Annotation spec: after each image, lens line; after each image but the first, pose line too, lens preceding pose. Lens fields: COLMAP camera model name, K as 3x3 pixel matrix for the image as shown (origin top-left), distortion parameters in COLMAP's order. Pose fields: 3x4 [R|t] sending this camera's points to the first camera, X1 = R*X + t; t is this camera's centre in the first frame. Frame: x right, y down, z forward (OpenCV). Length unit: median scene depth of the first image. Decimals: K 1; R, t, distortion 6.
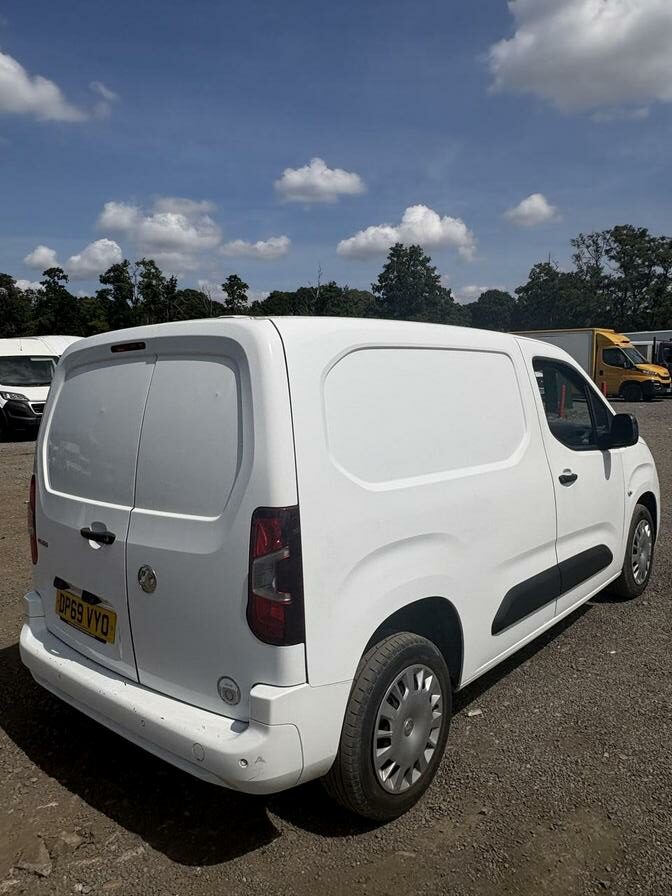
lens RADIAL K [[654.5, 0, 333.6], [0, 654.5, 443.0], [0, 0, 1]] dist [0.000077, -0.002976]
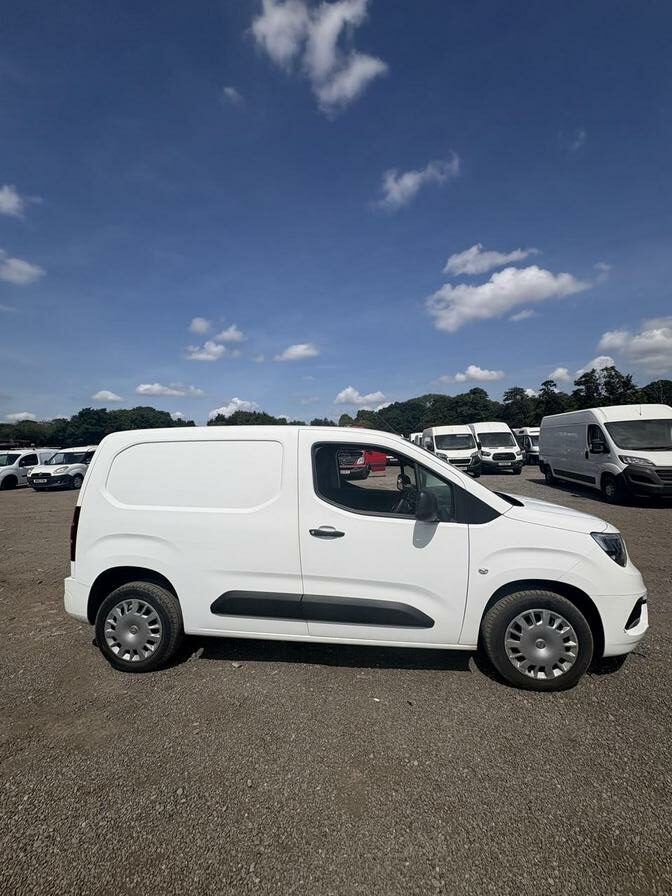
lens RADIAL K [[355.4, 0, 332.6], [0, 355.4, 448.5], [0, 0, 1]] dist [-0.001878, -0.000055]
pose [[0.560709, 0.007452, -0.827979, 0.055500], [-0.078005, 0.995988, -0.043862, -0.004906], [0.824330, 0.089180, 0.559041, 0.034670]]
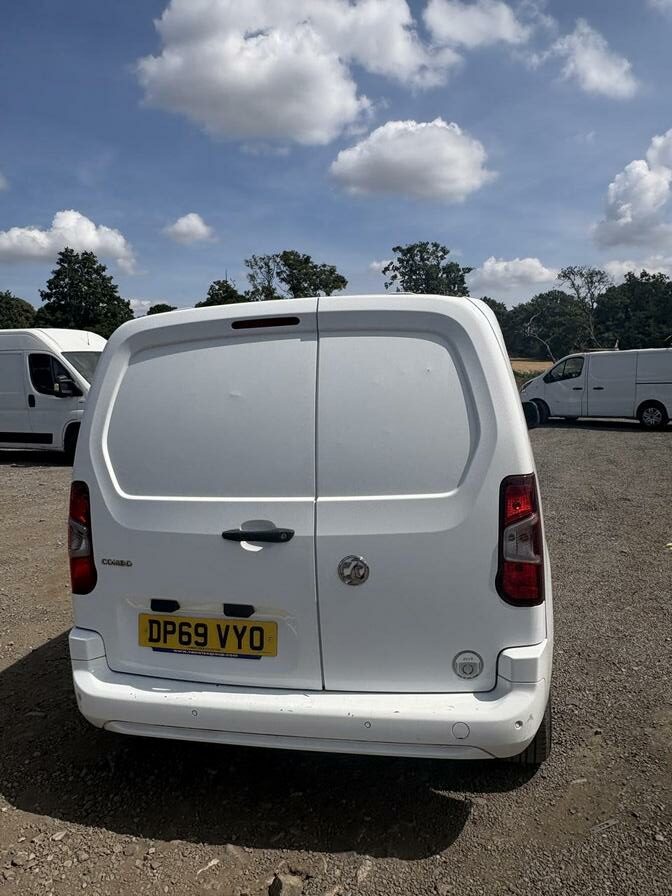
lens RADIAL K [[654.5, 0, 337.5], [0, 654.5, 450.1], [0, 0, 1]] dist [0.000077, -0.002976]
pose [[0.877741, -0.052573, 0.476243, -0.027340], [0.058186, 0.998301, 0.002963, 0.001246], [-0.475590, 0.025110, 0.879309, 0.007101]]
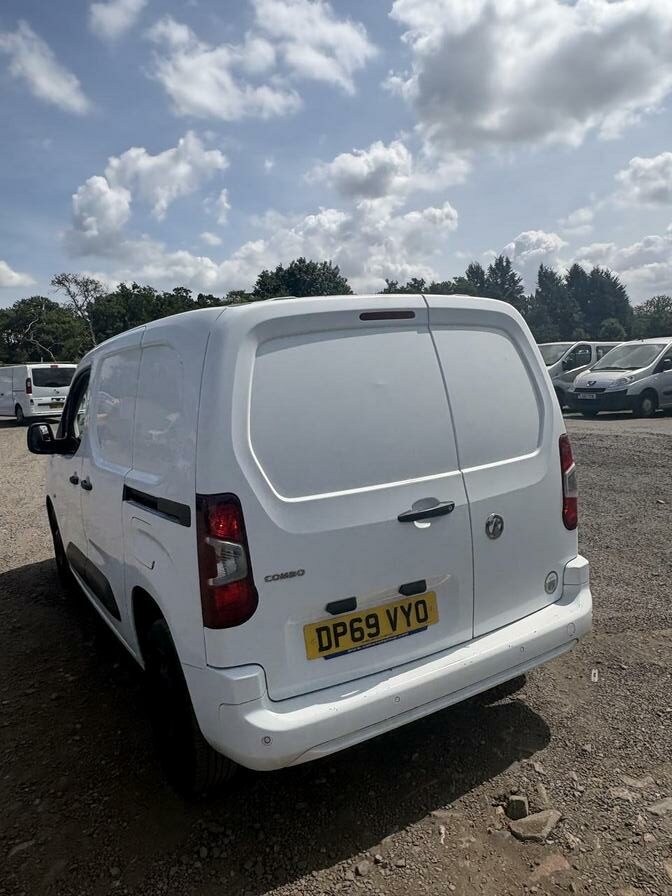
lens RADIAL K [[654.5, 0, 341.7], [0, 654.5, 440.1], [0, 0, 1]] dist [0.000077, -0.002976]
pose [[0.313365, -0.102016, 0.944137, -0.051478], [0.149584, 0.987104, 0.057011, -0.001350], [-0.937778, 0.123362, 0.324584, 0.032120]]
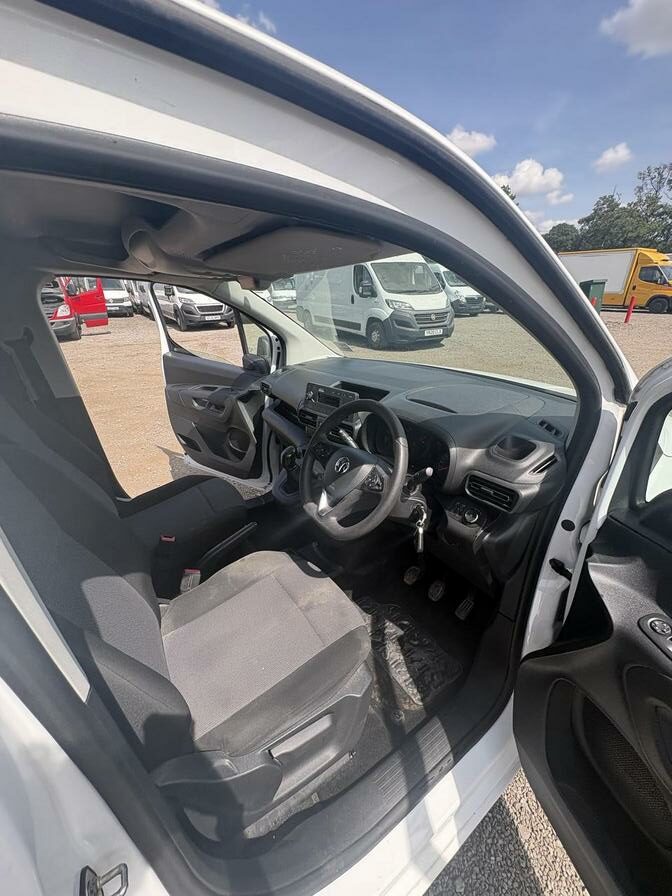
lens RADIAL K [[359.4, 0, 332.2], [0, 359.4, 447.9], [0, 0, 1]] dist [-0.004528, 0.001404]
pose [[0.963307, 0.116236, -0.241926, 0.023432], [-0.035167, 0.948251, 0.315570, -0.005701], [0.266087, -0.295483, 0.917544, 0.054810]]
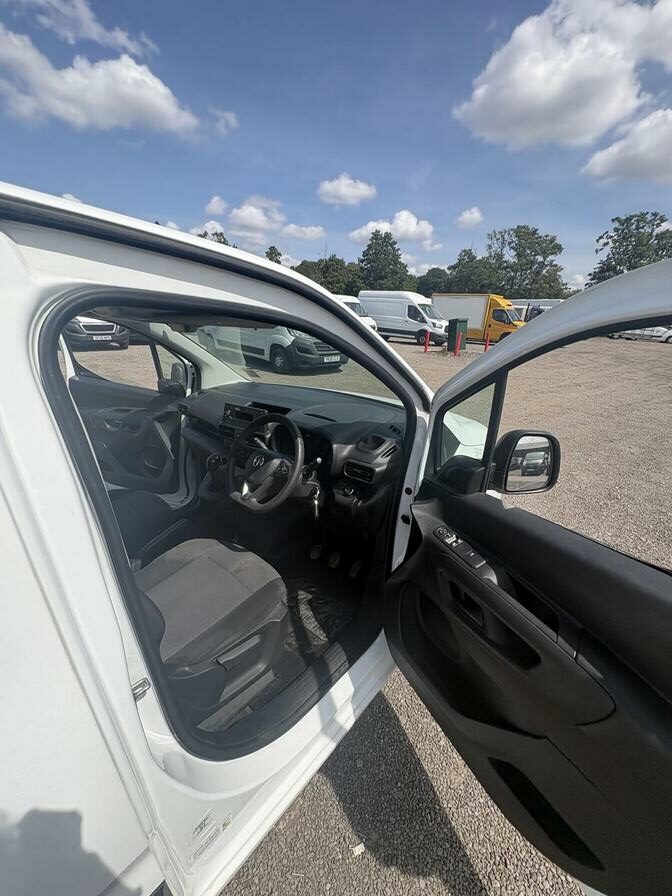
lens RADIAL K [[359.4, 0, 333.3], [0, 359.4, 449.1], [0, 0, 1]] dist [-0.004528, 0.001404]
pose [[0.998220, 0.059350, 0.005786, 0.024390], [-0.058936, 0.967141, 0.247317, -0.006312], [0.009082, -0.247218, 0.968917, 0.048858]]
